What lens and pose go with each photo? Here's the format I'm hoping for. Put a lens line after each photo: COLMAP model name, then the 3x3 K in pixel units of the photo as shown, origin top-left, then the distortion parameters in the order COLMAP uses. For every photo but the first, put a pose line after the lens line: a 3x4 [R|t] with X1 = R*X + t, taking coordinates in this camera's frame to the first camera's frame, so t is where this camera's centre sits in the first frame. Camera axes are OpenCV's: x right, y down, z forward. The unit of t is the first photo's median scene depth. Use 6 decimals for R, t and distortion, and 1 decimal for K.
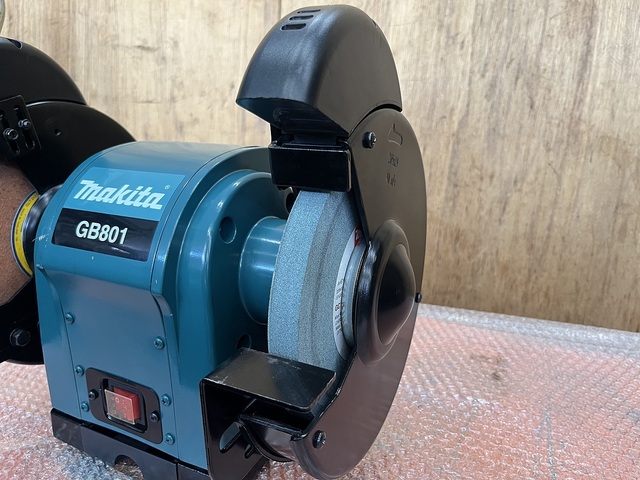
lens RADIAL K [[487.2, 0, 316.5], [0, 487.2, 241.1], [0, 0, 1]] dist [0.022230, -0.076309]
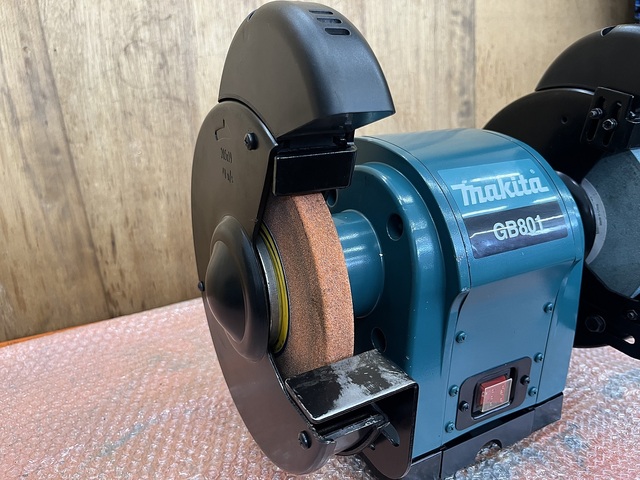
lens RADIAL K [[487.2, 0, 320.8], [0, 487.2, 242.3], [0, 0, 1]] dist [0.022230, -0.076309]
pose [[0.584508, -0.285564, 0.759476, -0.607793], [0.231800, 0.955780, 0.180977, -0.111099], [-0.777573, 0.070265, 0.624855, 0.290527]]
